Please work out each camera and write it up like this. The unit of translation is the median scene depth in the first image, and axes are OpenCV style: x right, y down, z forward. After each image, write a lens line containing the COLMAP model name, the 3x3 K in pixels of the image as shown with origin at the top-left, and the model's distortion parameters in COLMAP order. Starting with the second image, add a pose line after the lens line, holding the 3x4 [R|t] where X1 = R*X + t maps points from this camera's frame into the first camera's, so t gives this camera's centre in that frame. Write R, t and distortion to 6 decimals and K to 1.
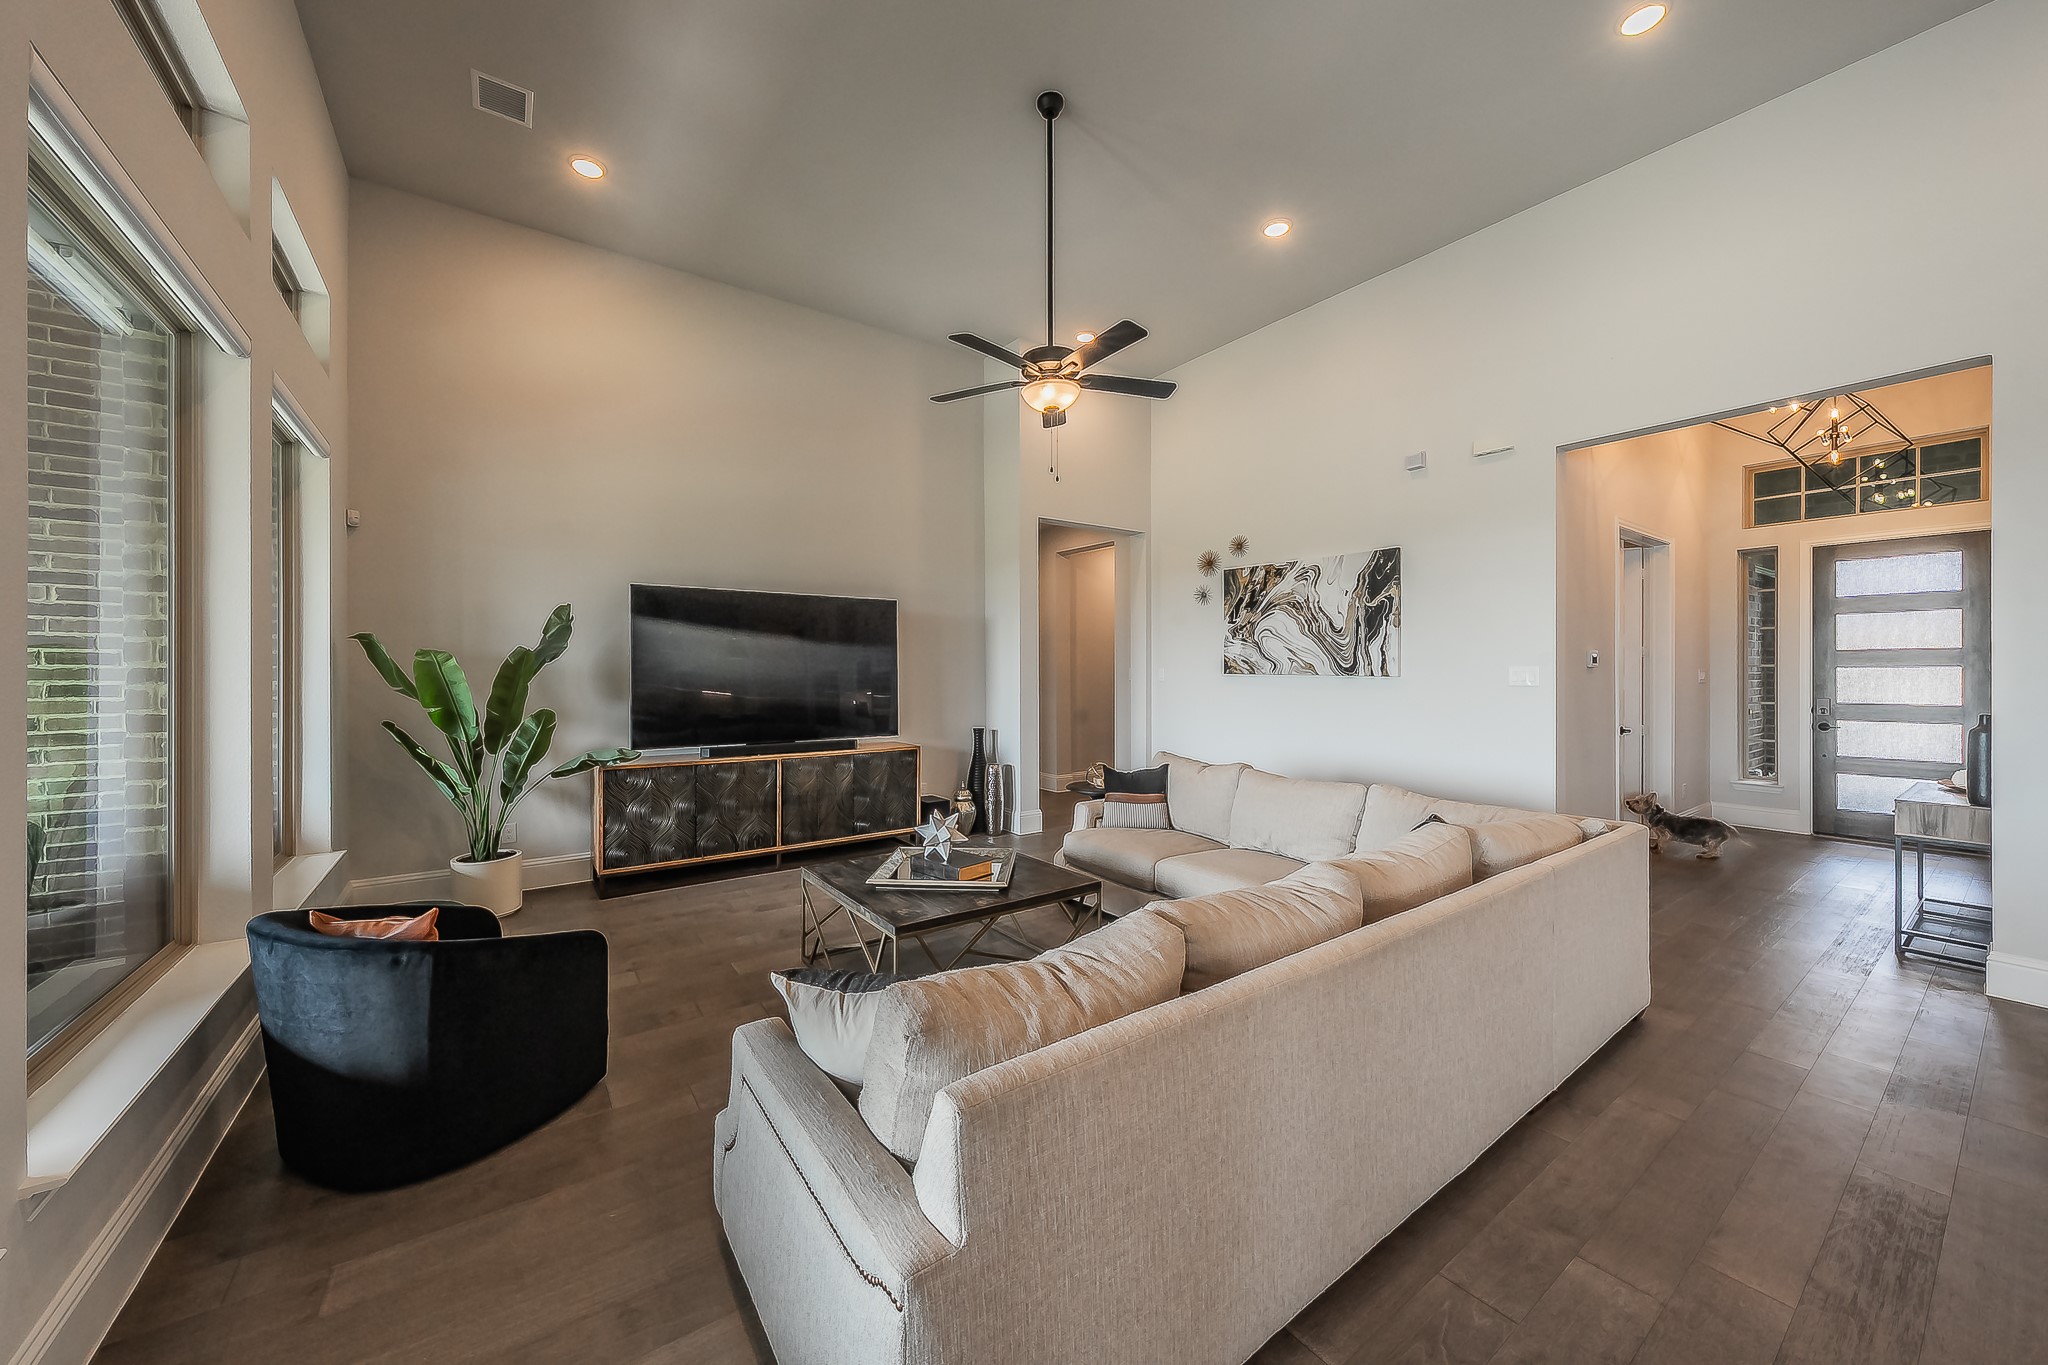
lens RADIAL K [[732.4, 0, 1014.4], [0, 732.4, 669.1], [0, 0, 1]] dist [0.002866, 0.000262]
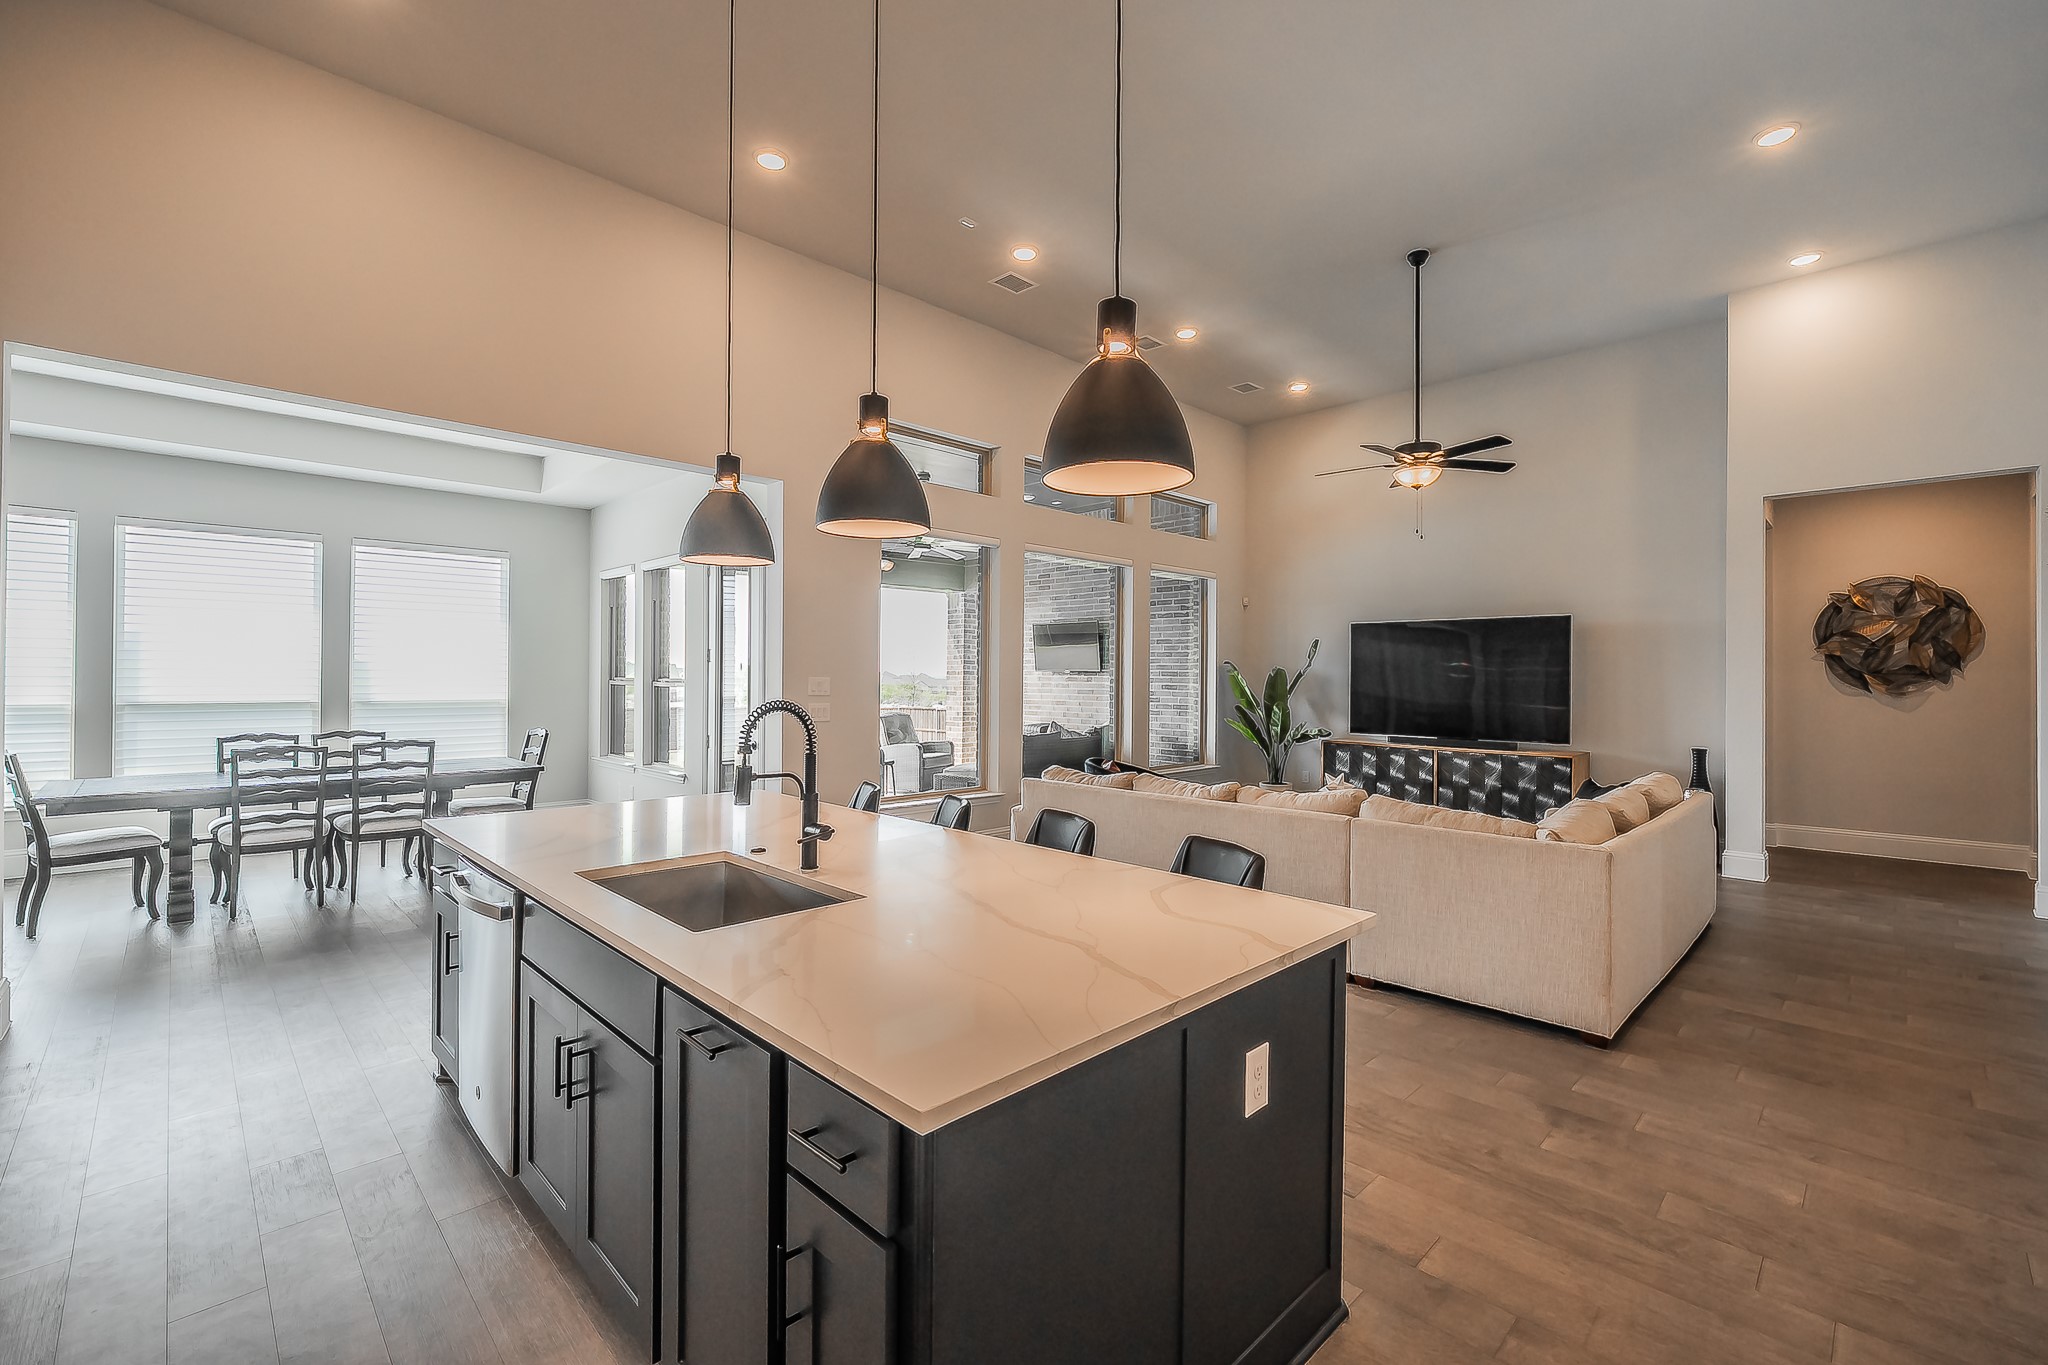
lens RADIAL K [[856.2, 0, 1026.7], [0, 856.2, 683.4], [0, 0, 1]] dist [0.001972, -0.000608]
pose [[0.153621, 0.011276, -0.988065, 1.097994], [-0.004131, 0.999933, 0.010769, -0.007651], [0.988121, 0.002428, 0.153658, 0.055957]]
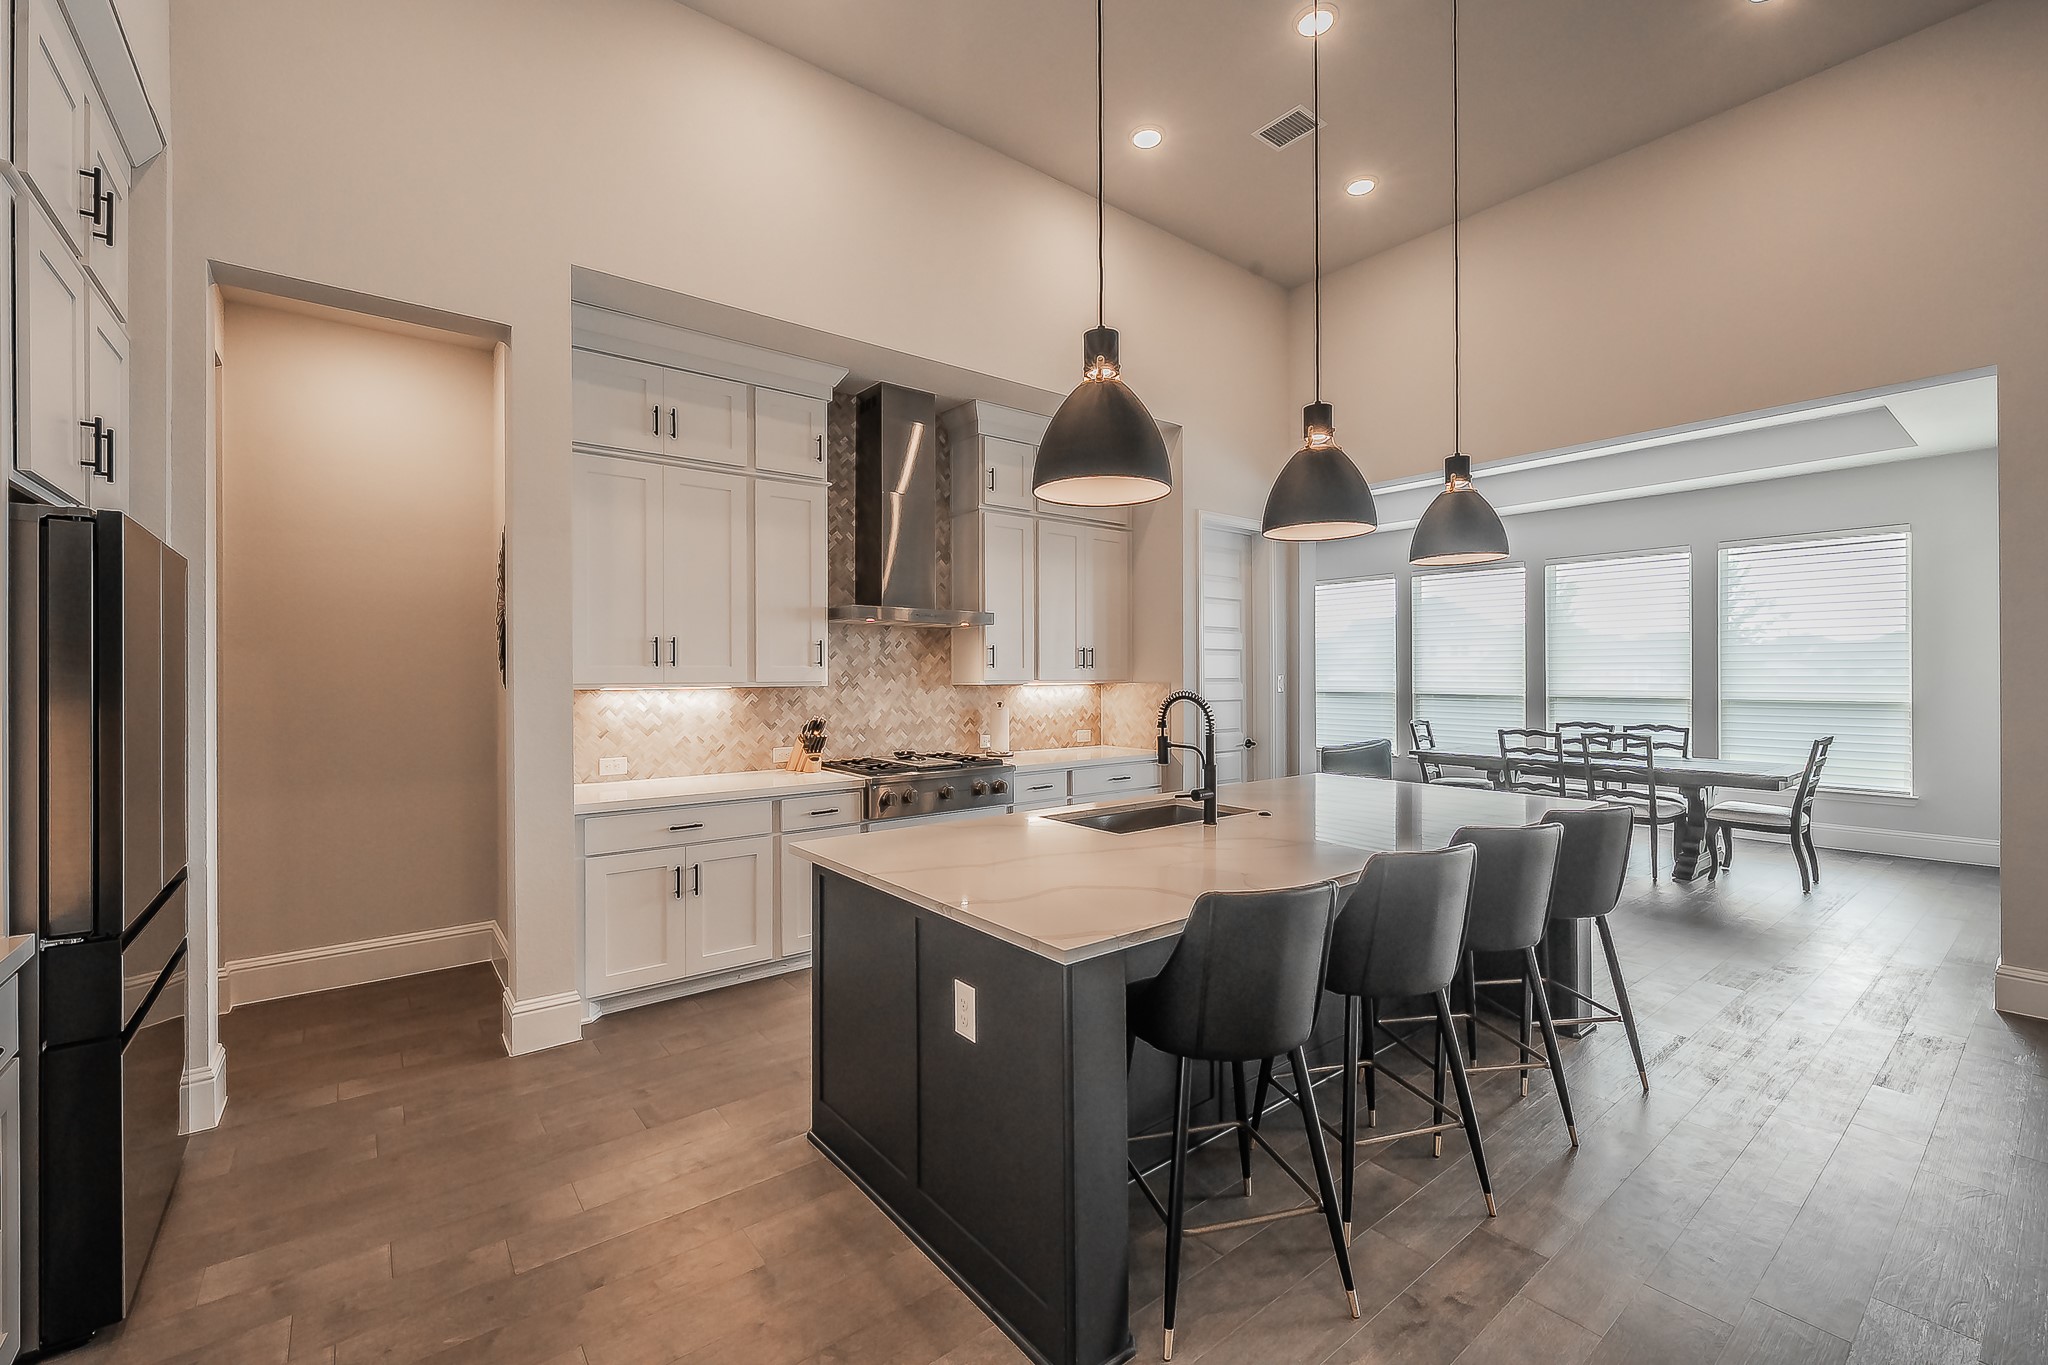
lens RADIAL K [[856.2, 0, 1040.5], [0, 856.2, 673.8], [0, 0, 1]] dist [0.001972, -0.000608]
pose [[-0.998595, 0.007198, -0.052498, 0.758433], [0.007397, 0.999966, -0.003597, -0.004378], [0.052470, -0.003980, -0.998615, 0.611944]]
